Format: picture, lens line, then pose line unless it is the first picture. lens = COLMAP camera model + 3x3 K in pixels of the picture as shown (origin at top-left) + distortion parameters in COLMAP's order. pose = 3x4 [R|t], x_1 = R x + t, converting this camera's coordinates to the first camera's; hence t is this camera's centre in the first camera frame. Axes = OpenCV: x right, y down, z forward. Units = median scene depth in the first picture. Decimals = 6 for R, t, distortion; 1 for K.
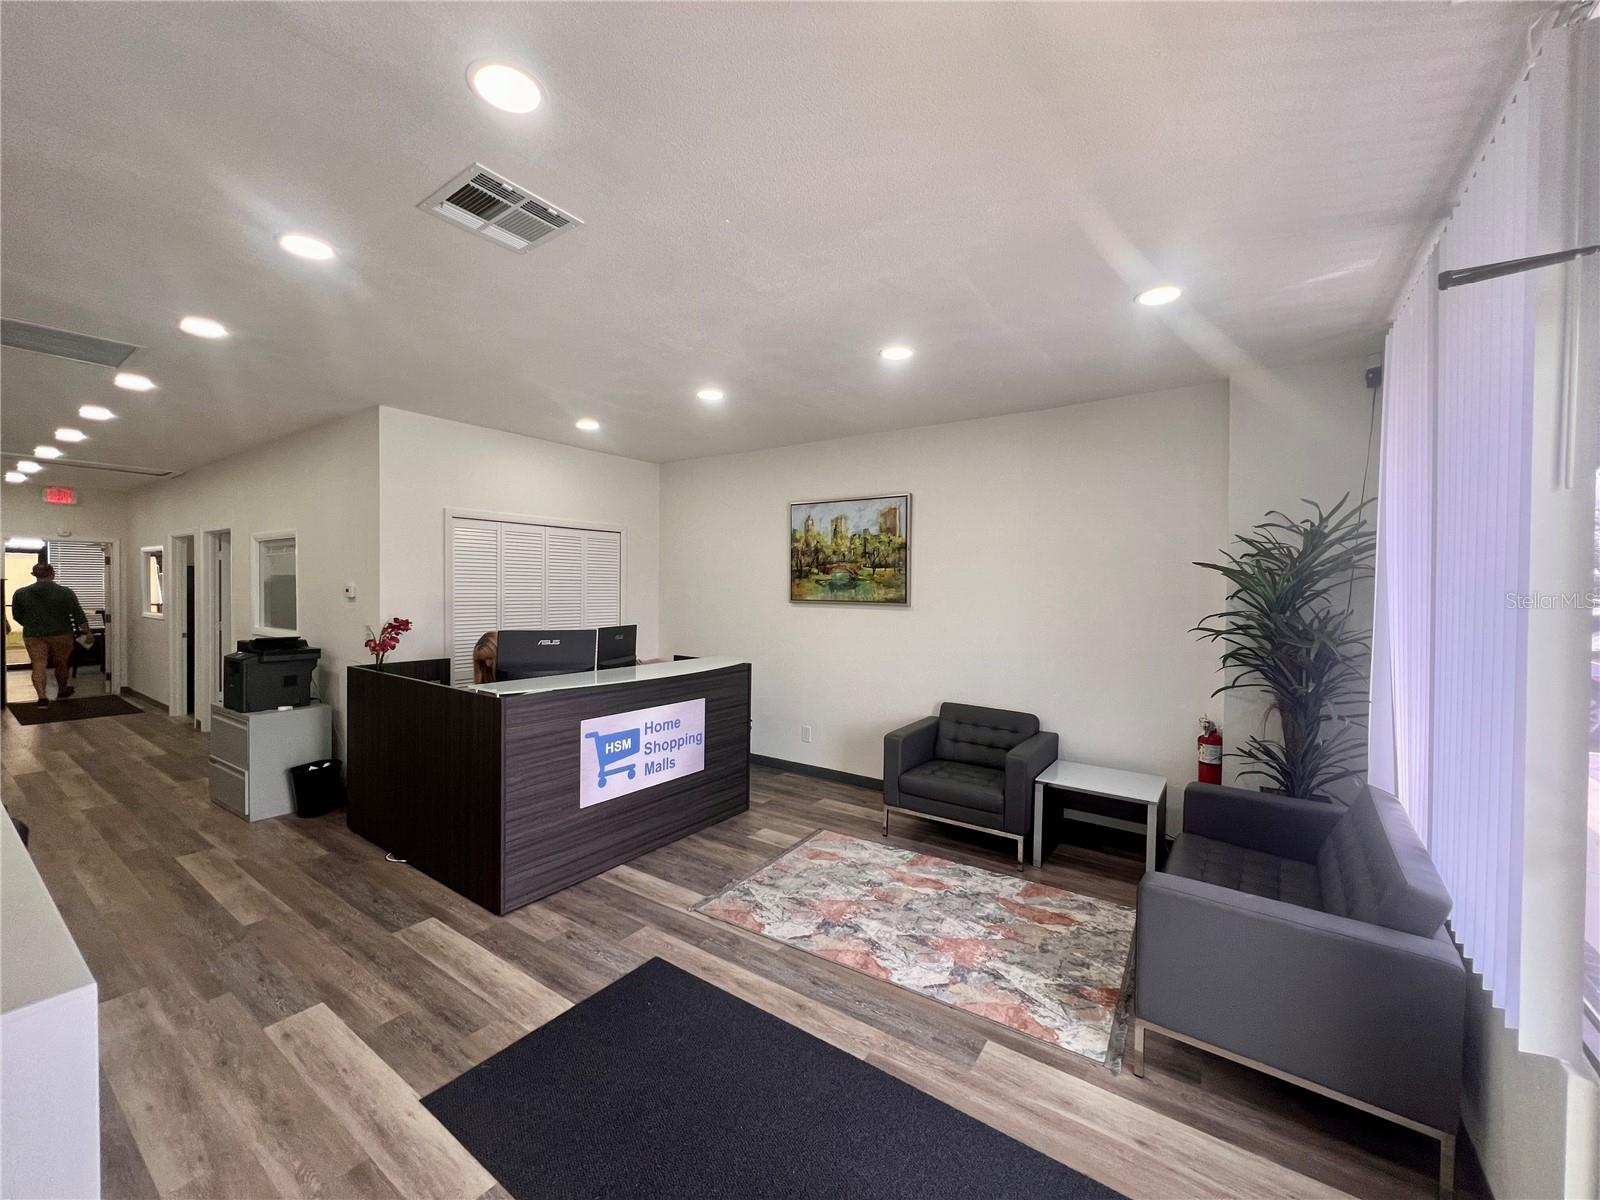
lens RADIAL K [[637.7, 0, 798.0], [0, 637.7, 597.5], [0, 0, 1]] dist [-0.002340, 0.000192]
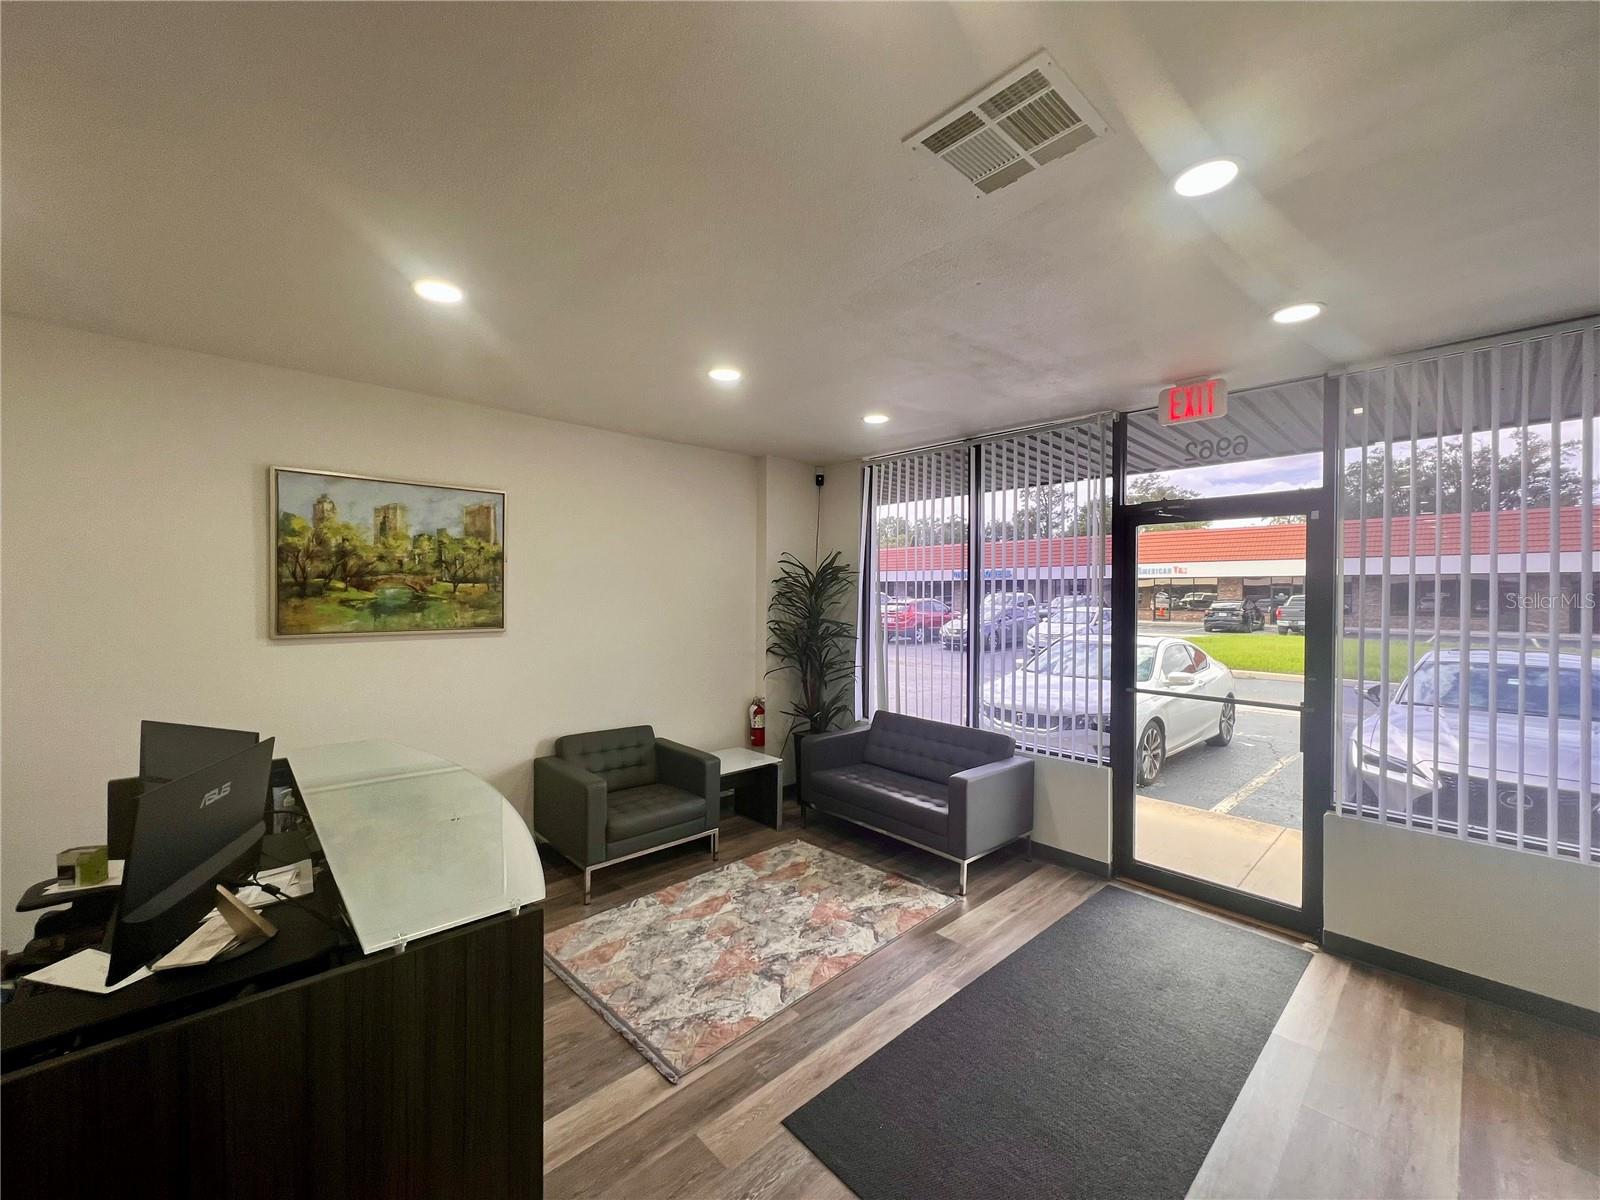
lens RADIAL K [[637.7, 0, 798.0], [0, 637.7, 597.5], [0, 0, 1]] dist [-0.002340, 0.000192]
pose [[0.207612, -0.016650, 0.978070, -0.713881], [0.013540, 0.999808, 0.014146, -0.046861], [-0.978118, 0.010307, 0.207798, 0.624010]]
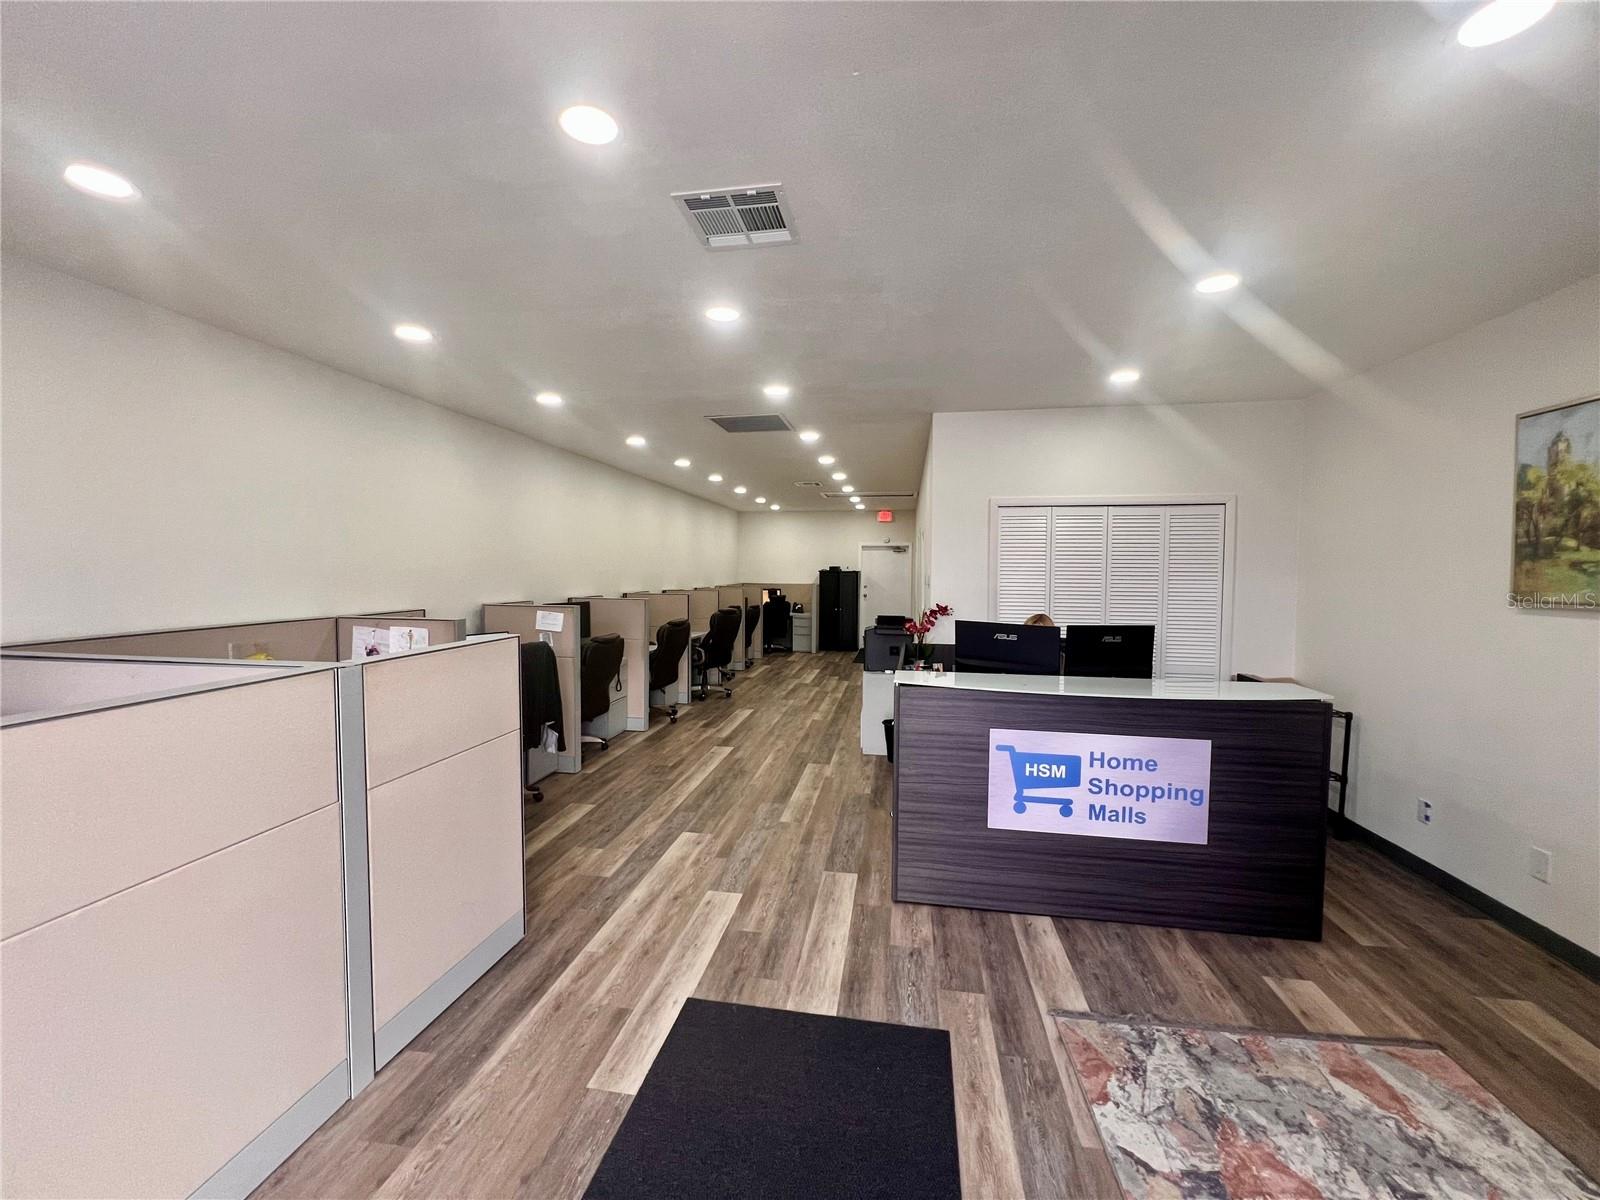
lens RADIAL K [[638.9, 0, 798.7], [0, 638.9, 598.3], [0, 0, 1]] dist [-0.001478, 0.000151]
pose [[0.431953, 0.031937, -0.901331, 0.312116], [-0.015985, 0.999487, 0.027754, -0.004939], [0.901755, 0.002419, 0.432242, 0.362379]]
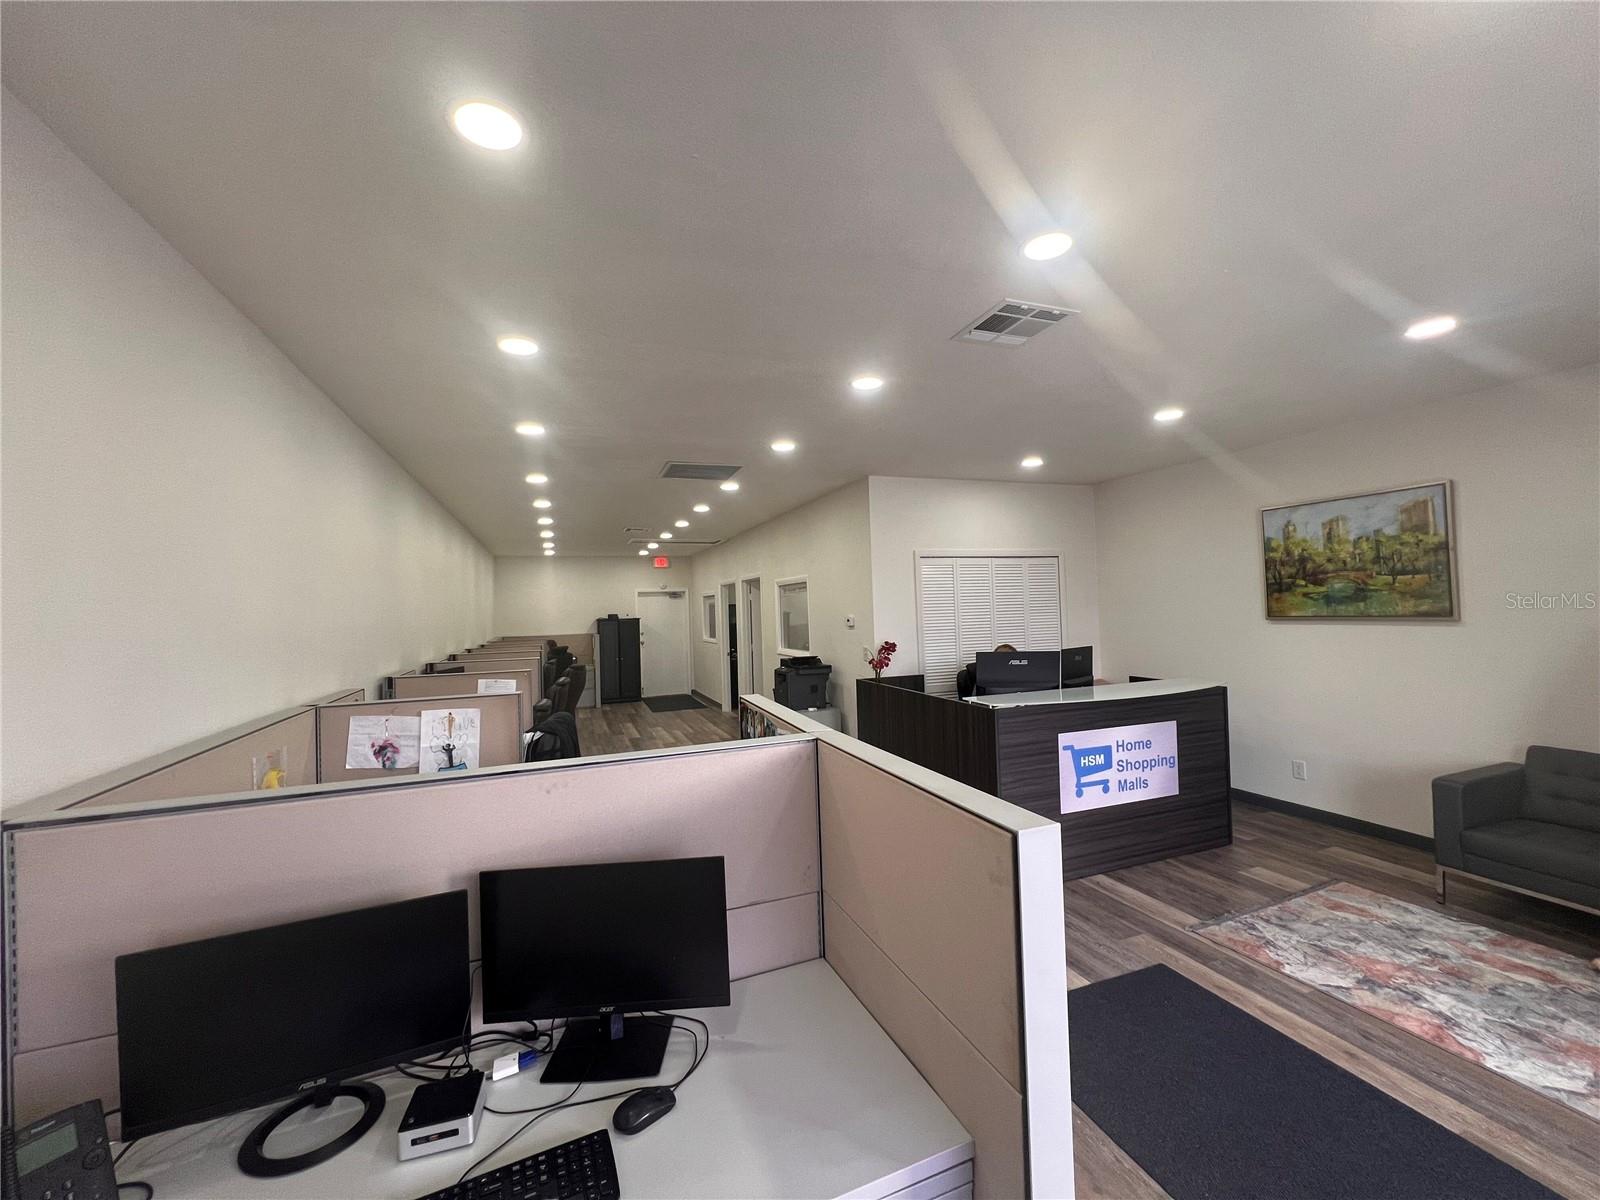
lens RADIAL K [[638.9, 0, 798.7], [0, 638.9, 598.3], [0, 0, 1]] dist [-0.001478, 0.000151]
pose [[0.824518, -0.047023, -0.563878, -0.071408], [0.031605, 0.998812, -0.037080, -0.014054], [0.564952, 0.012752, 0.825025, -0.164443]]
